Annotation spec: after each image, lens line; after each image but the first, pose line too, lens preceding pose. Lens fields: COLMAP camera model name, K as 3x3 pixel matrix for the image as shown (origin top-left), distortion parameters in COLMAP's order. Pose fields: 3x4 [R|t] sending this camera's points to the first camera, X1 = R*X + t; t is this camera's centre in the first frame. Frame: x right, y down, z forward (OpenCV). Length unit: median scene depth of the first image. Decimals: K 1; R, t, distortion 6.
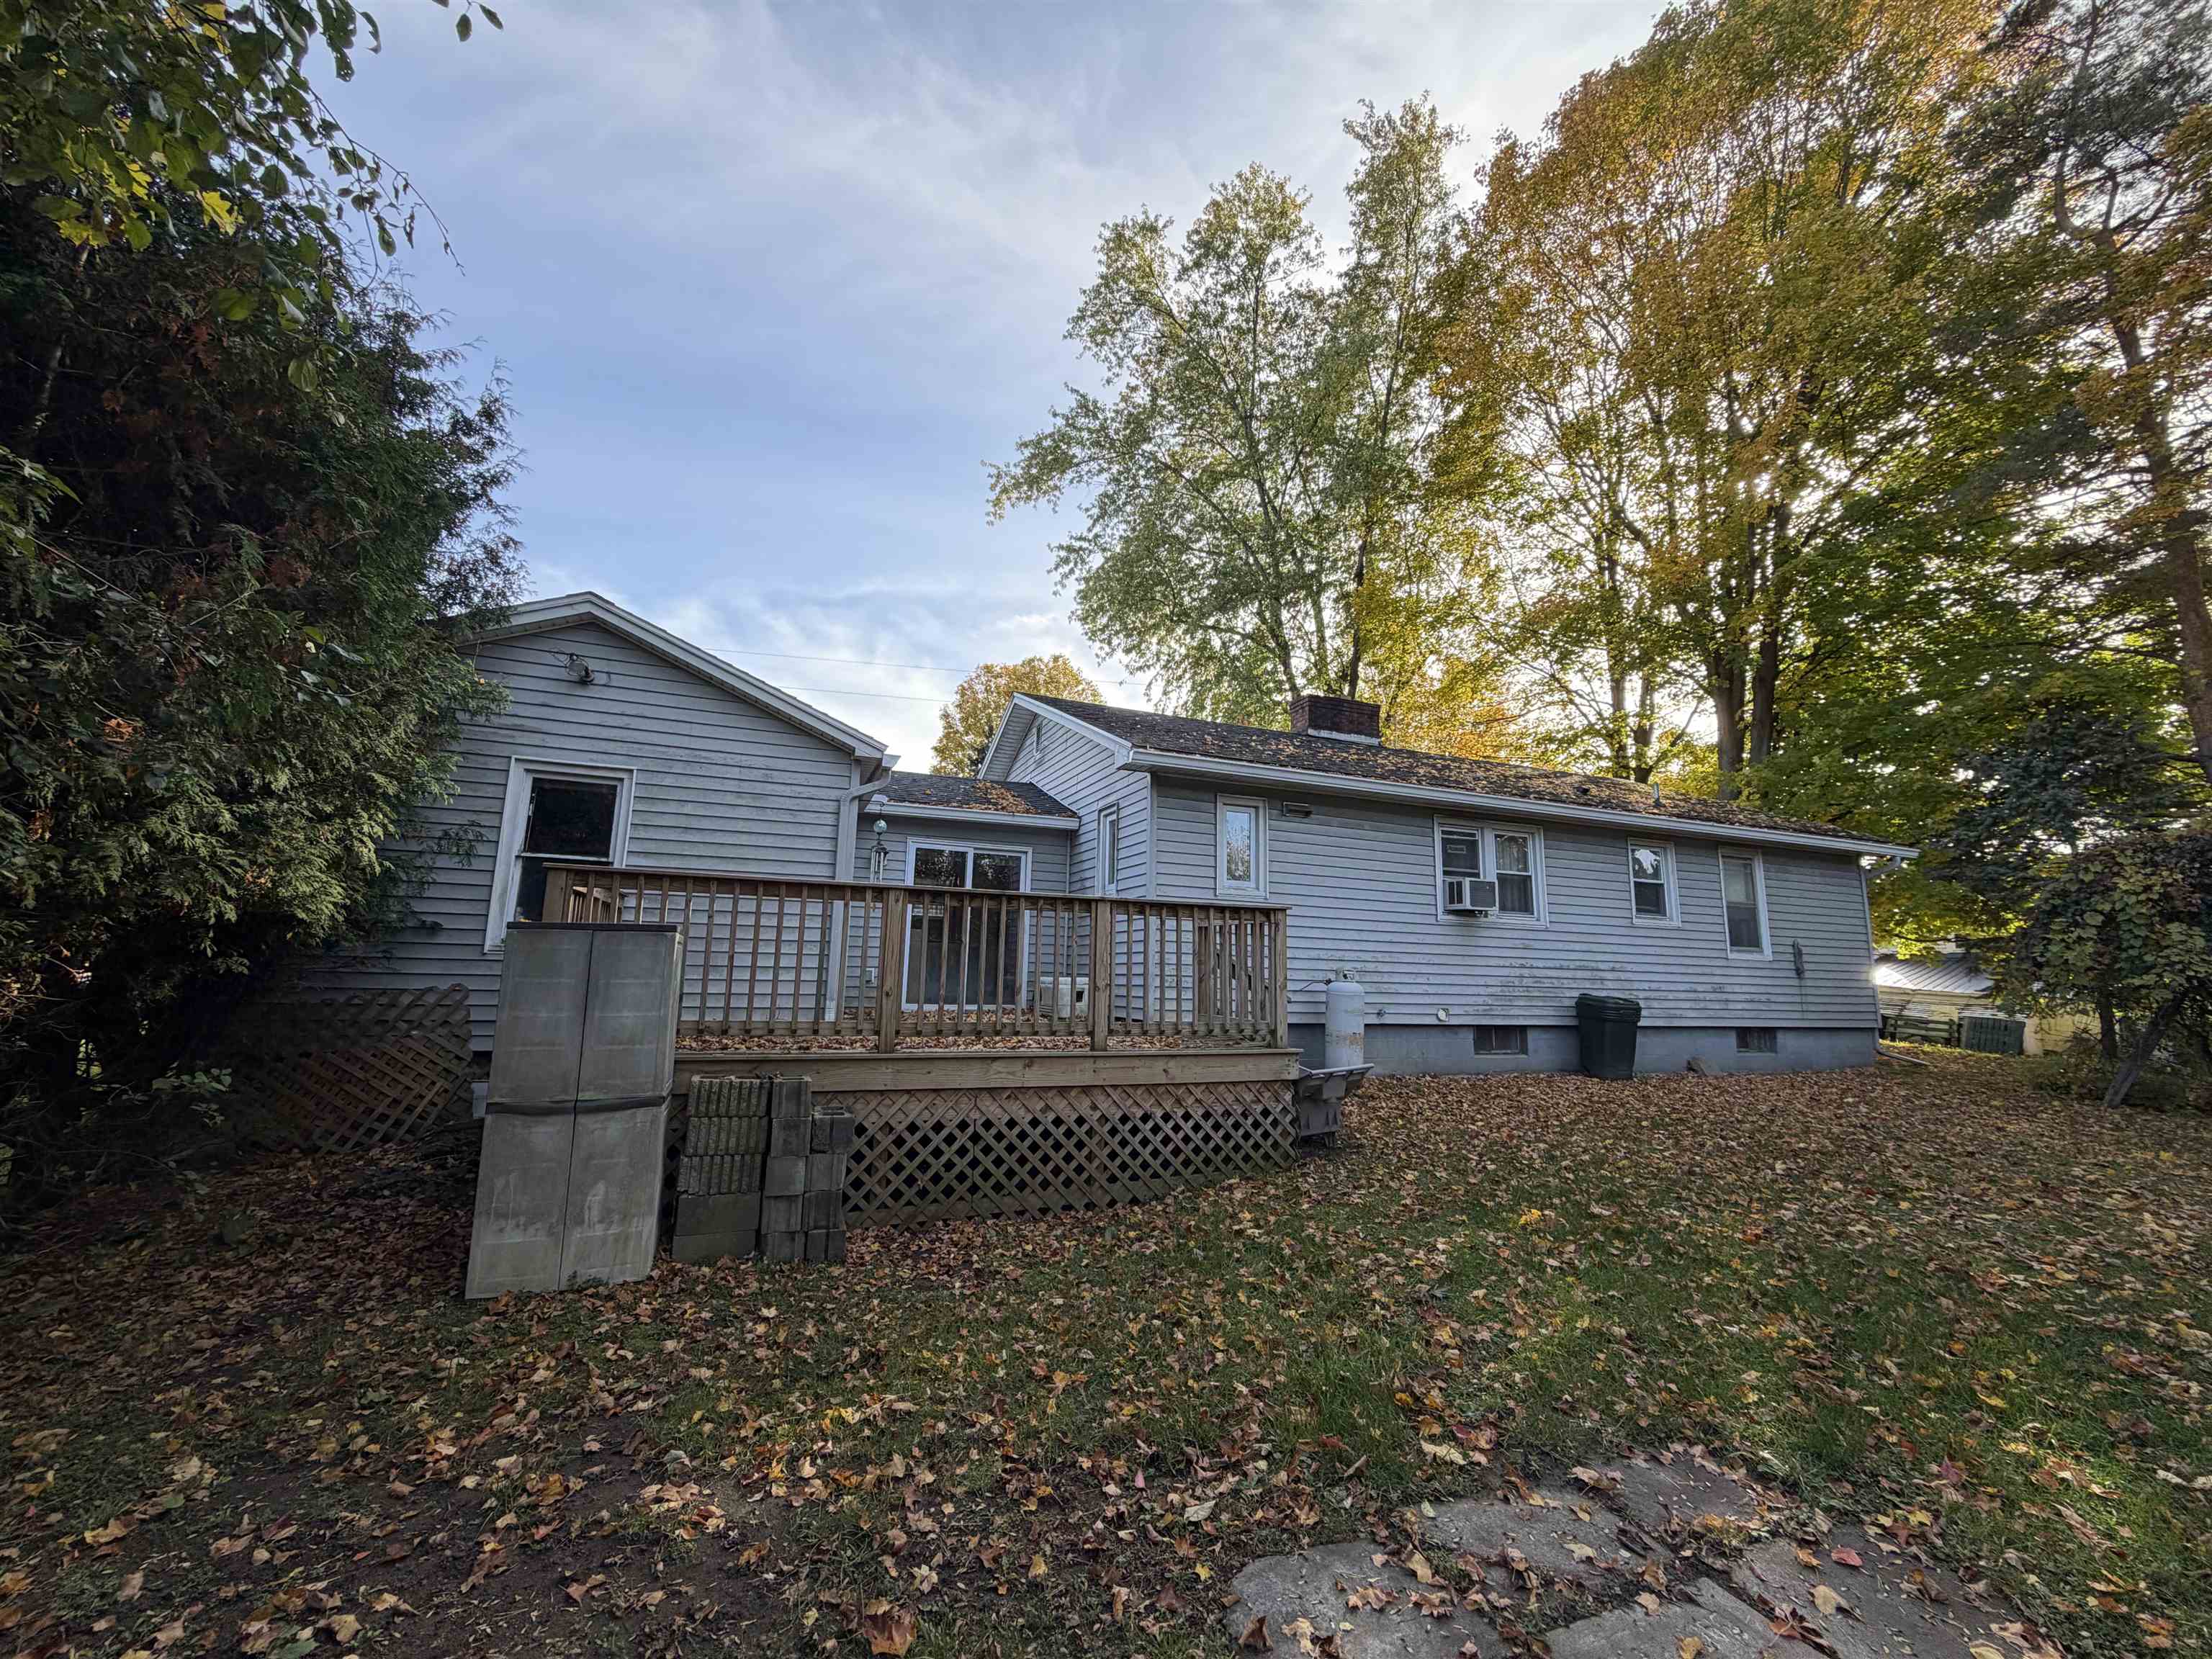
lens RADIAL K [[878.0, 0, 1104.7], [0, 878.0, 837.6], [0, 0, 1]] dist [-0.003849, 0.000667]
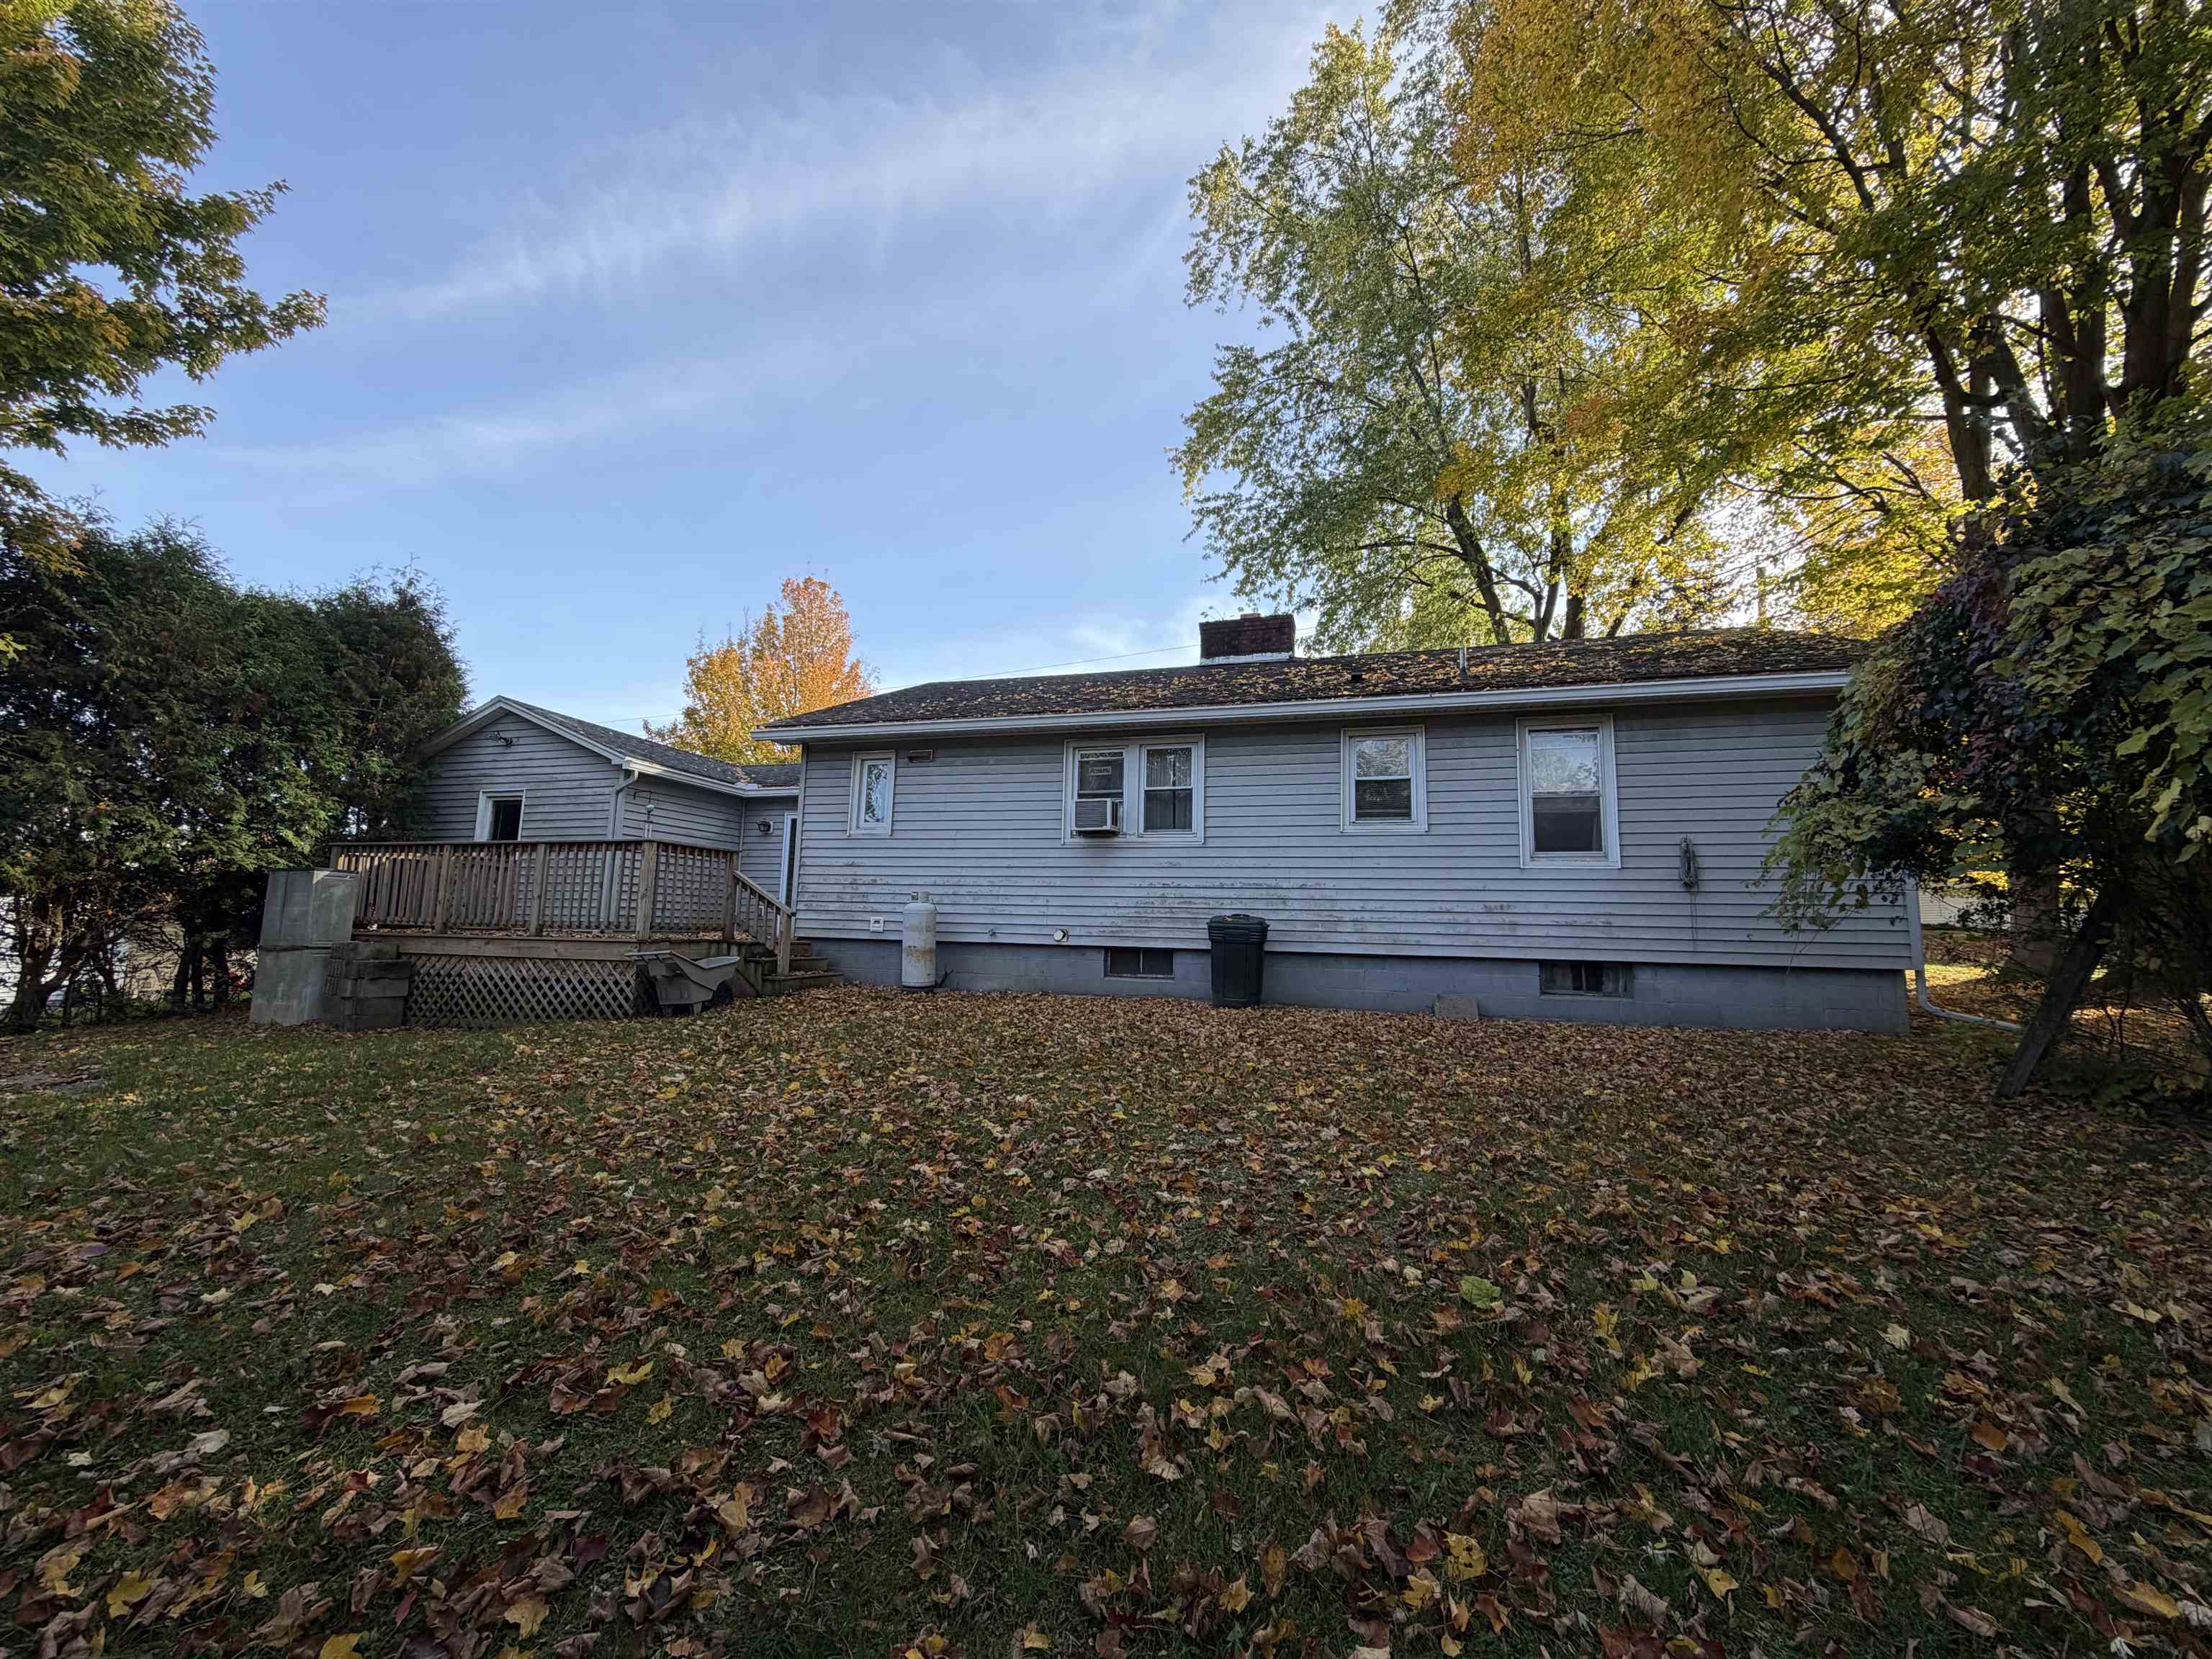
lens RADIAL K [[878.0, 0, 1106.1], [0, 878.0, 823.2], [0, 0, 1]] dist [-0.003849, 0.000667]
pose [[0.781728, -0.086896, -0.617536, 1.017984], [0.091747, 0.995495, -0.023939, 0.096826], [0.616834, -0.037943, 0.786178, 0.228548]]
